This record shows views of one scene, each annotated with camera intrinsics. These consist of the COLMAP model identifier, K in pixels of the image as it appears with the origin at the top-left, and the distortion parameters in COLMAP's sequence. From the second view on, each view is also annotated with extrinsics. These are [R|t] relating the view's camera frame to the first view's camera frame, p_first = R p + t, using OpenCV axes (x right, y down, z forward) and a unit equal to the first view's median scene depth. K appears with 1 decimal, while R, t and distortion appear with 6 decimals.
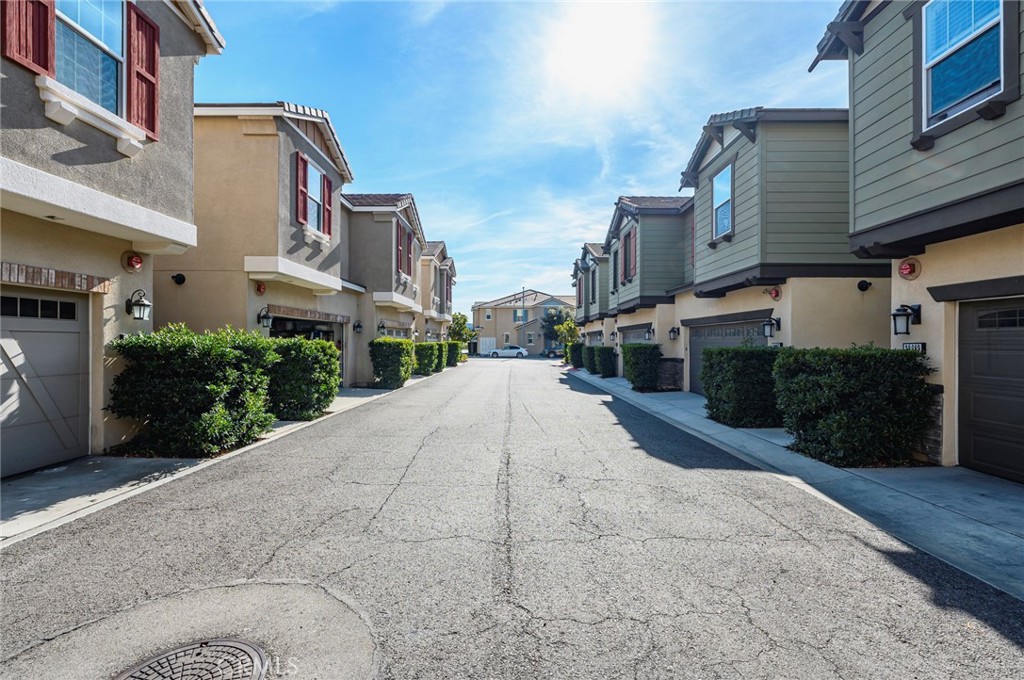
lens RADIAL K [[454.6, 0, 512.0], [0, 454.6, 340.0], [0, 0, 1]] dist [-0.000084, -0.000281]
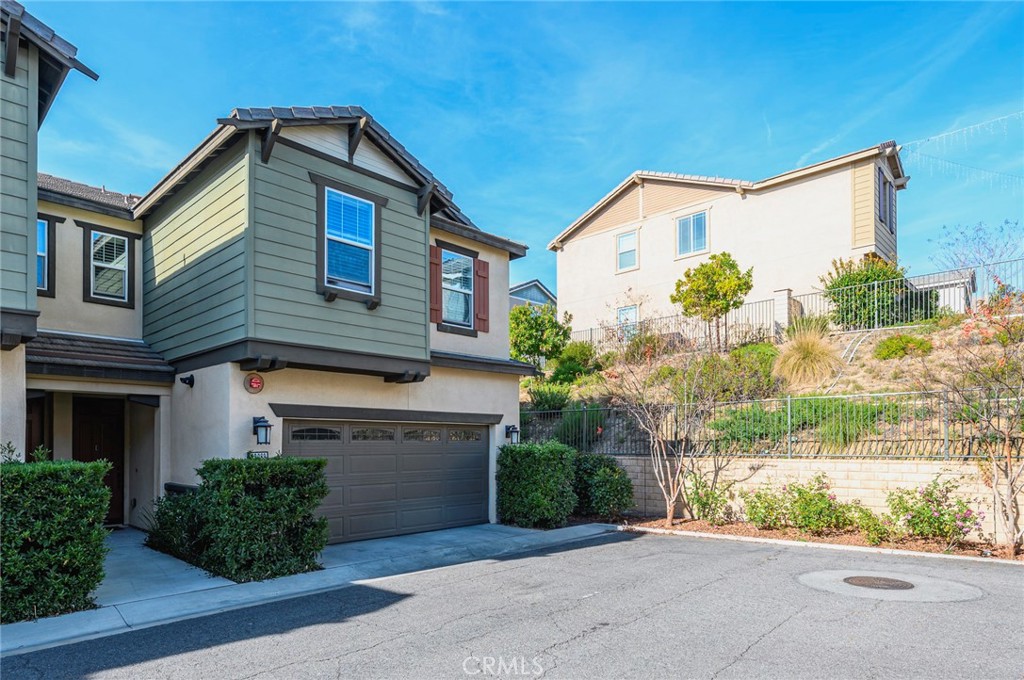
lens RADIAL K [[594.1, 0, 512.0], [0, 594.1, 340.0], [0, 0, 1]] dist [-0.000416, -0.000052]
pose [[-0.731540, 0.069889, 0.678207, -0.590554], [-0.037067, 0.989184, -0.141916, -0.090549], [-0.680791, -0.128956, -0.721037, 1.819325]]
